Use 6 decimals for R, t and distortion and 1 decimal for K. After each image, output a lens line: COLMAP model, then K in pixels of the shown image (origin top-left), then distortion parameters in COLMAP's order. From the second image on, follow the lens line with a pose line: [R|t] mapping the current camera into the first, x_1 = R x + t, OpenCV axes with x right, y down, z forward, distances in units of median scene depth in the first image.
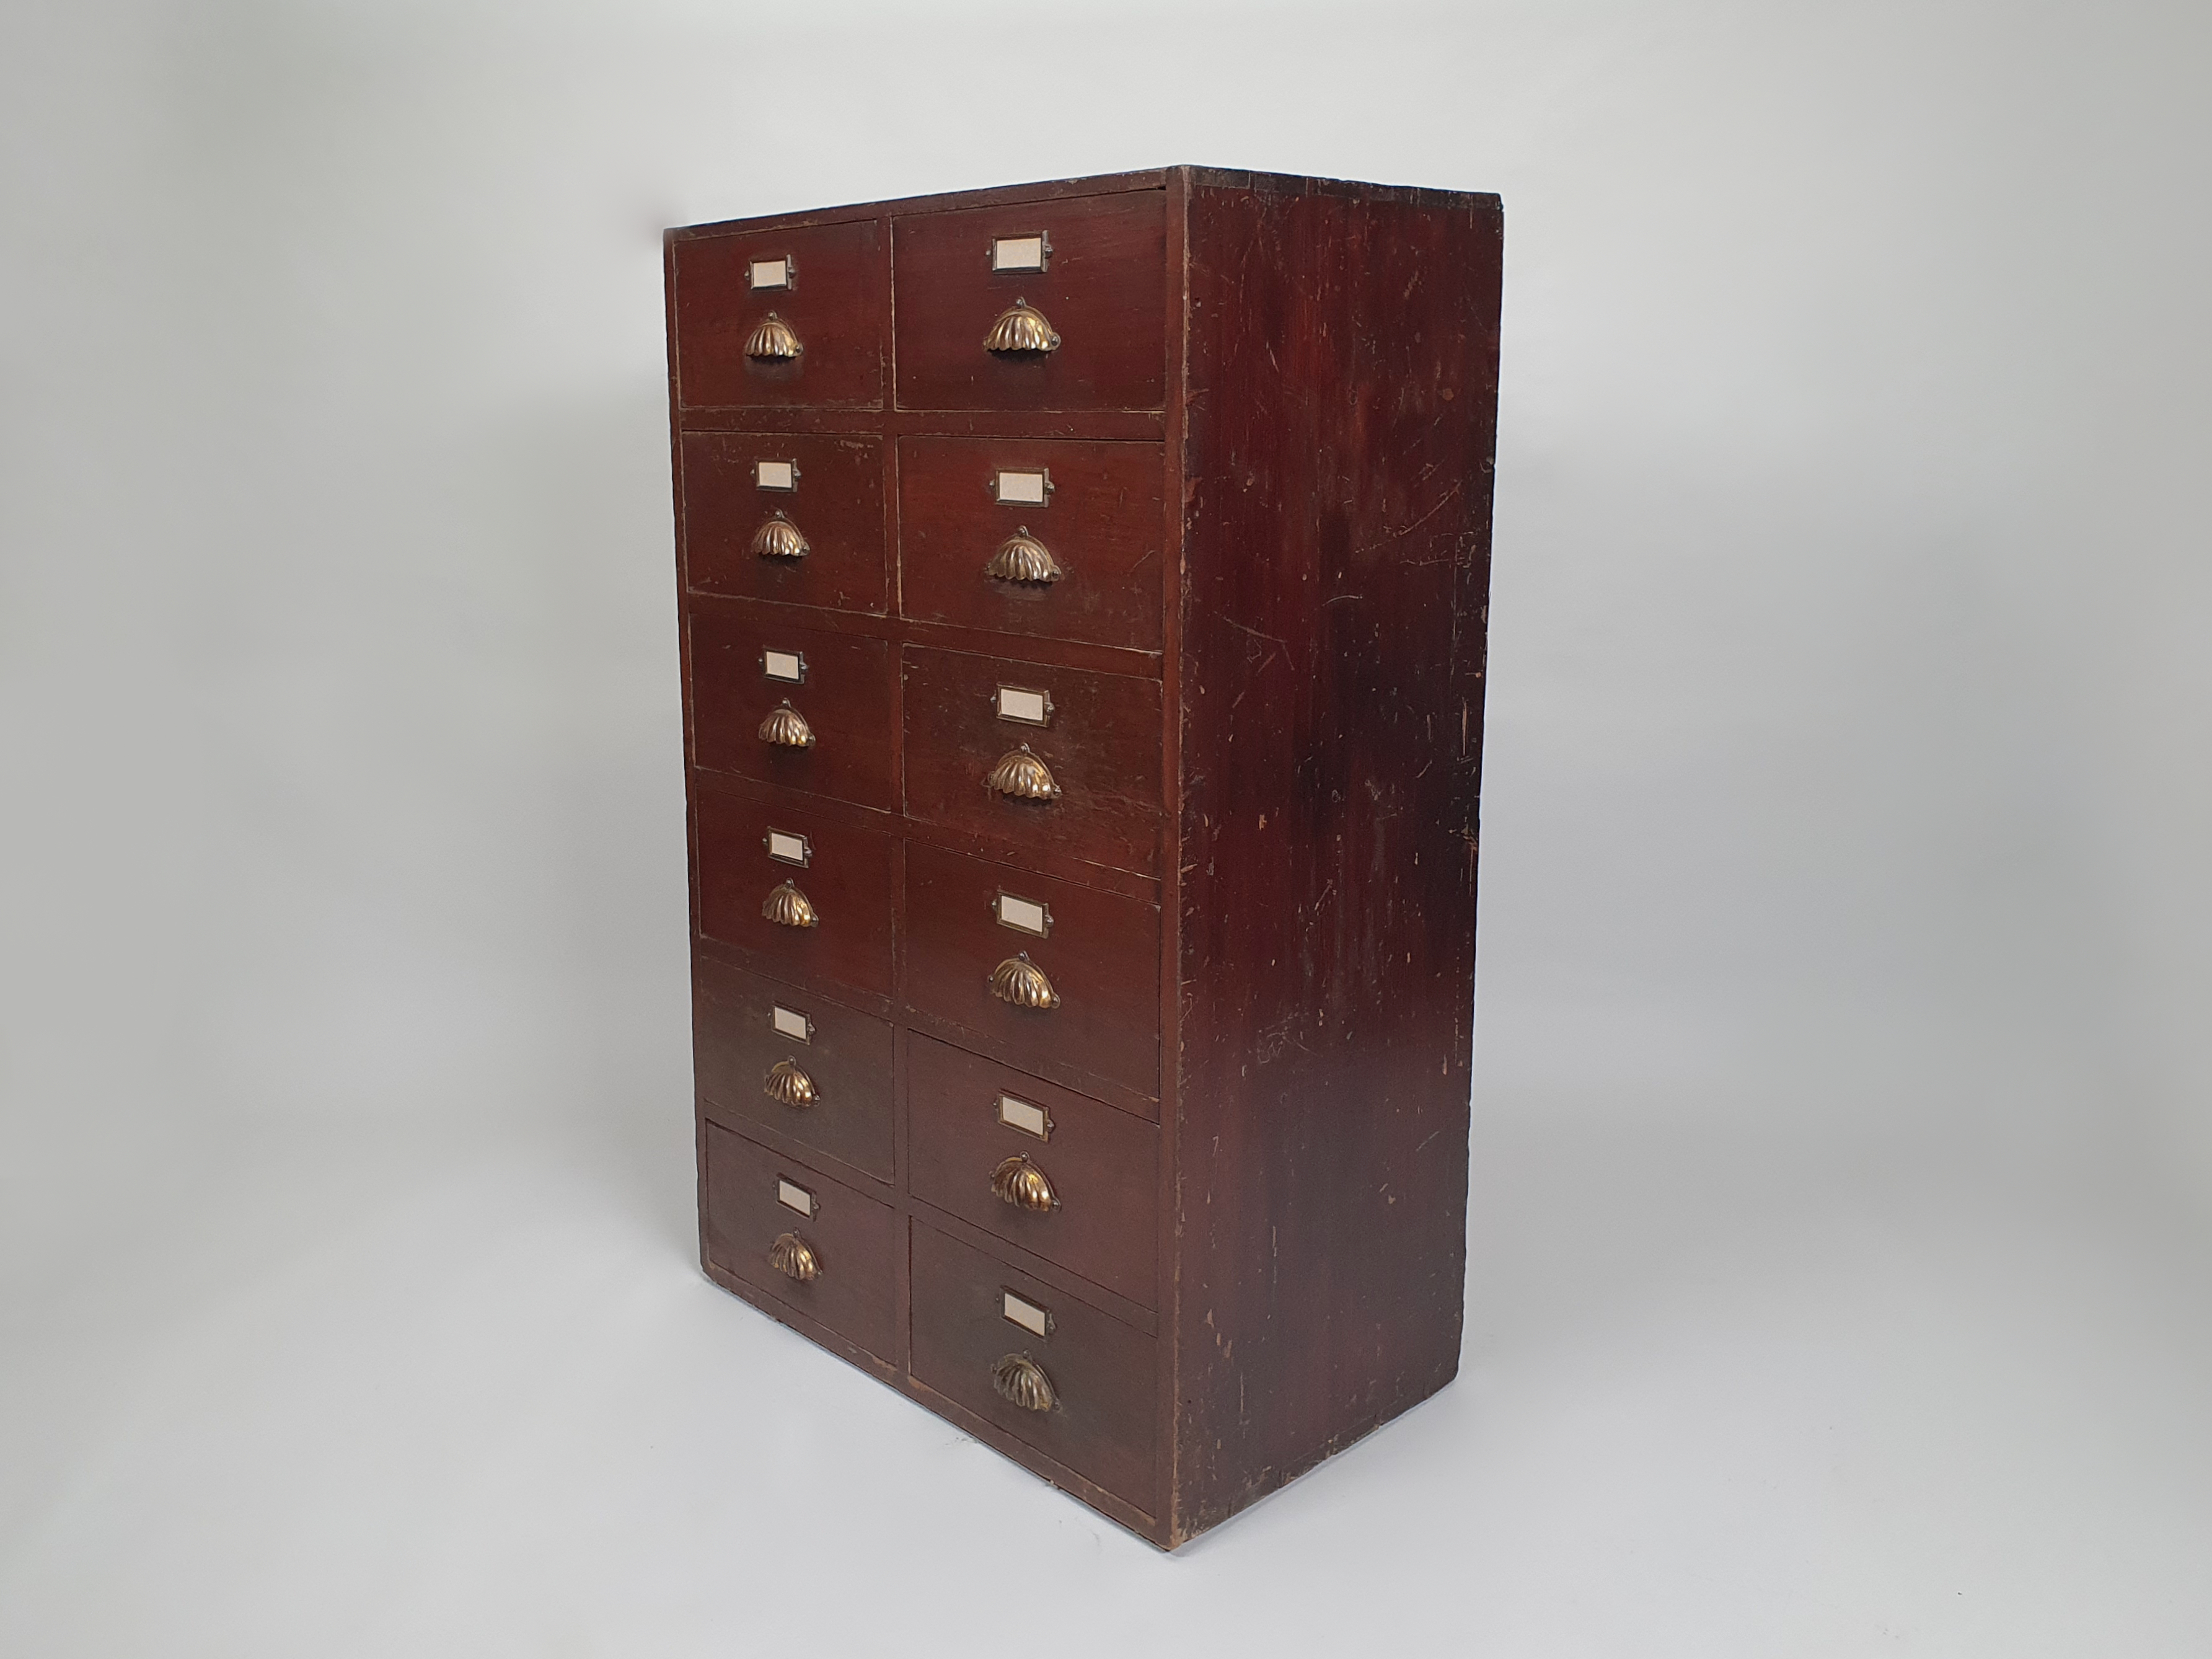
lens RADIAL K [[1919.2, 0, 1113.5], [0, 1919.2, 811.2], [0, 0, 1]] dist [0.100714, -0.119139]
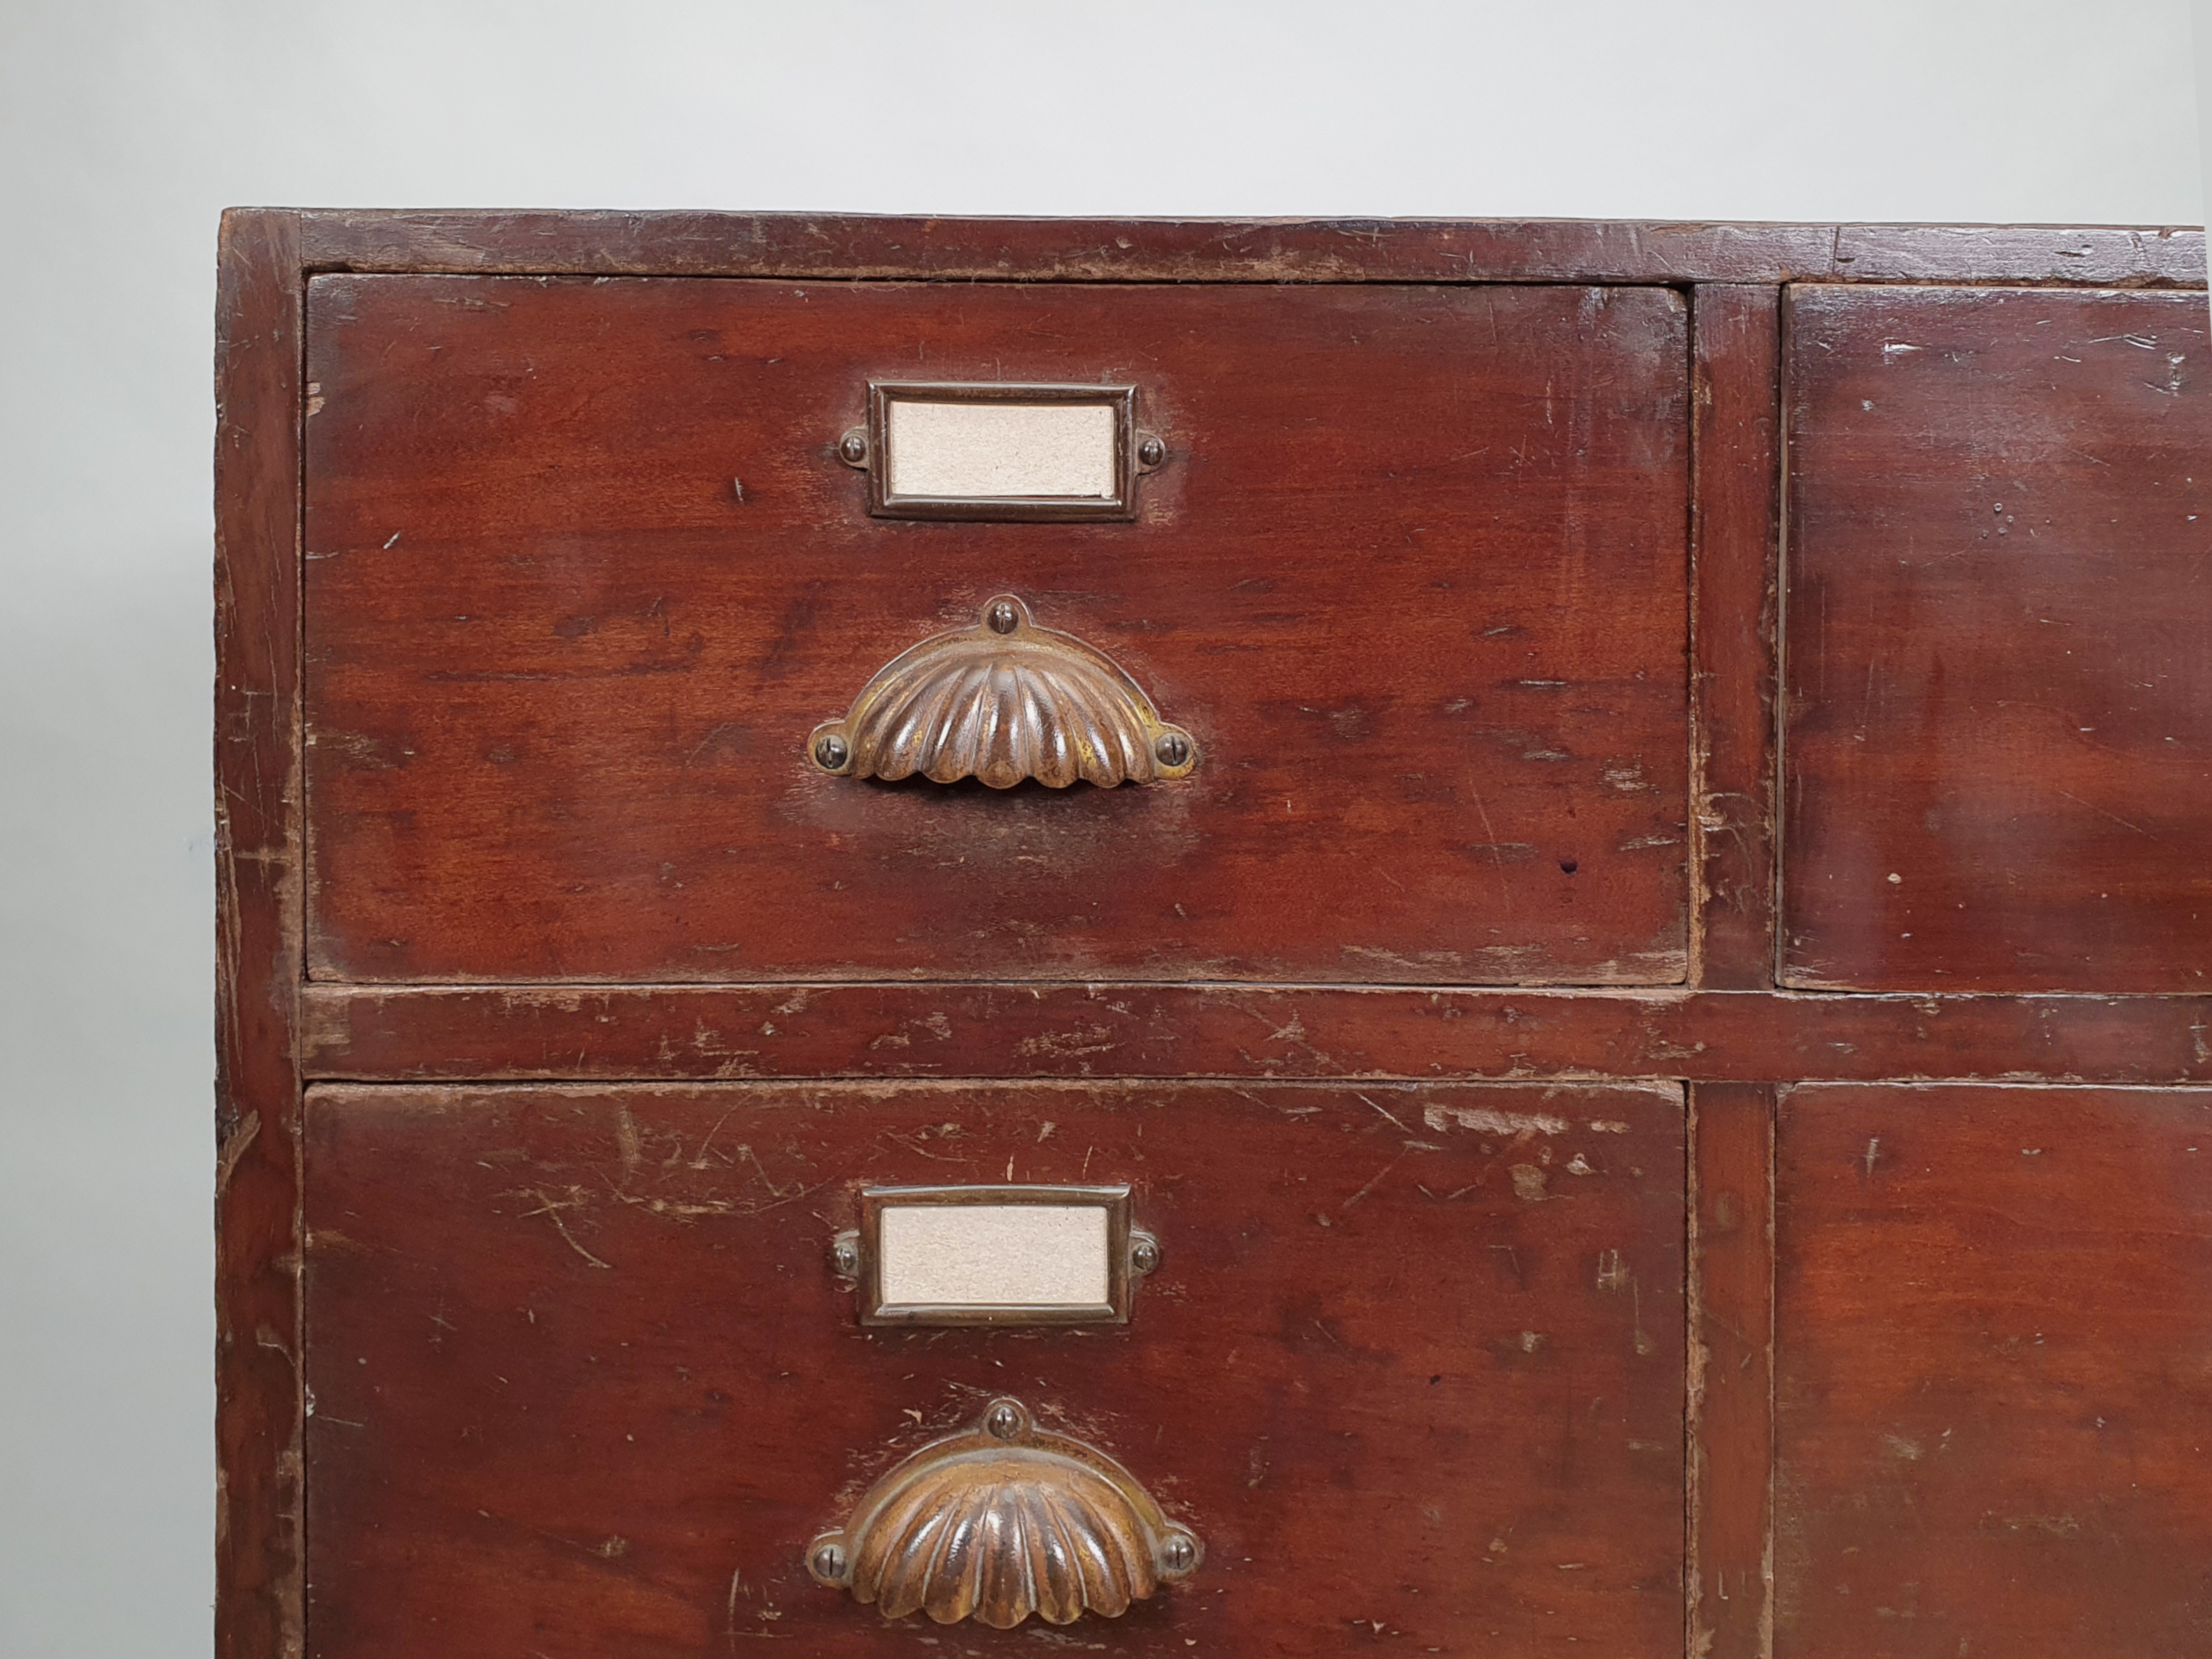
lens RADIAL K [[1918.8, 0, 919.7], [0, 1918.8, 768.7], [0, 0, 1]] dist [0.100714, -0.119139]
pose [[0.692540, -0.018712, 0.721137, -0.365942], [0.143654, 0.983219, -0.112446, -0.215240], [-0.706931, 0.181468, 0.683606, 0.860620]]
